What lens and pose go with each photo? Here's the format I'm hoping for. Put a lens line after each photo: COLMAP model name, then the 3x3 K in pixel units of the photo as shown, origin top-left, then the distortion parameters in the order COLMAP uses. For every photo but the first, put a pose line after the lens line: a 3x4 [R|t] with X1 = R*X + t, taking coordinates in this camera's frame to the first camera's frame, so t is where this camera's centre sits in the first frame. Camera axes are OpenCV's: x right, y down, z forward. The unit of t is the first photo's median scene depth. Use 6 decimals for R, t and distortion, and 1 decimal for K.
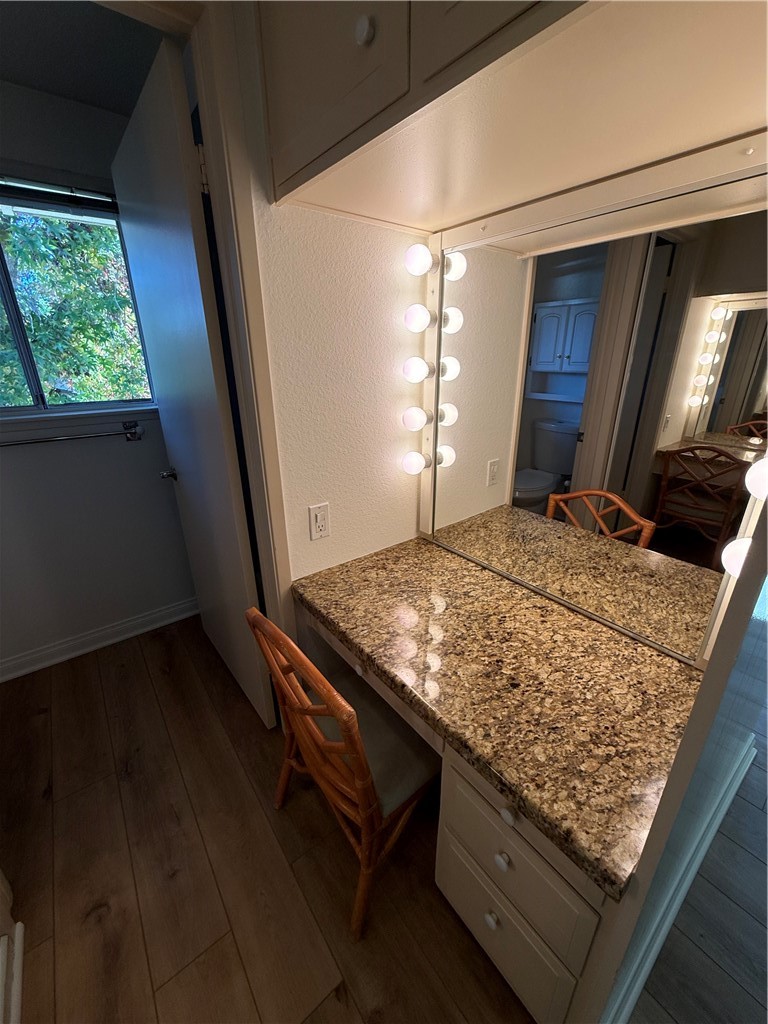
lens RADIAL K [[407.3, 0, 386.2], [0, 407.3, 509.2], [0, 0, 1]] dist [0.000182, -0.000003]
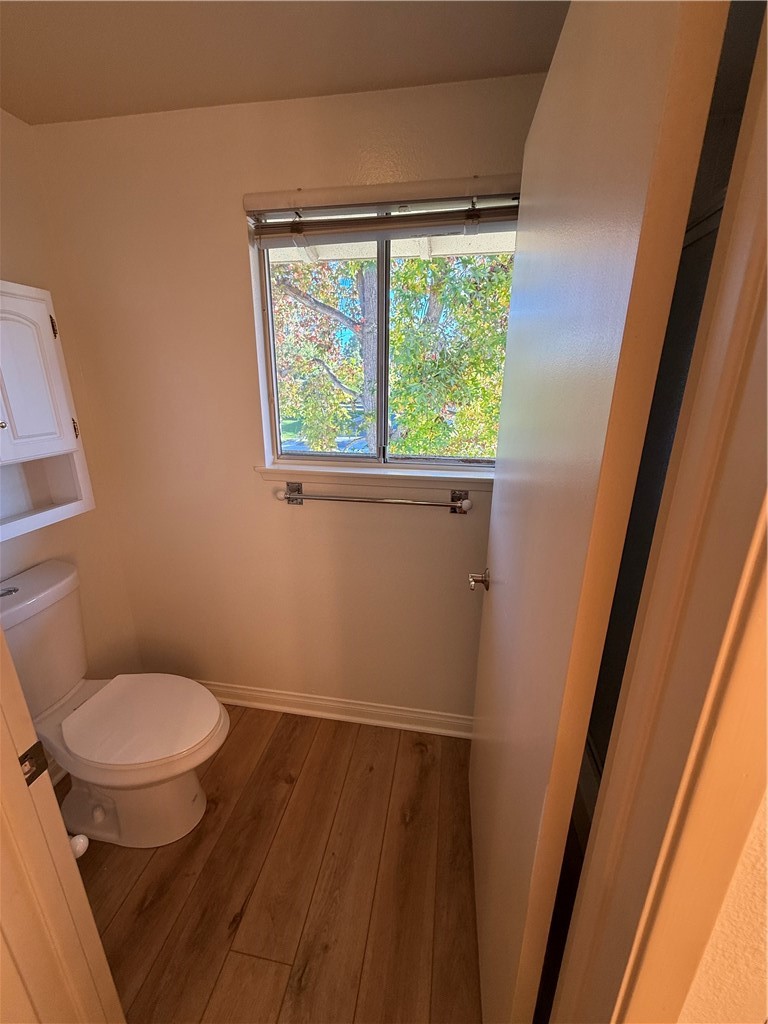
lens RADIAL K [[407.3, 0, 386.2], [0, 407.3, 509.2], [0, 0, 1]] dist [0.000182, -0.000003]
pose [[0.675383, 0.235157, -0.698971, -0.080613], [-0.276356, 0.959437, 0.055756, -0.086293], [0.683729, 0.155508, 0.712974, 0.164921]]
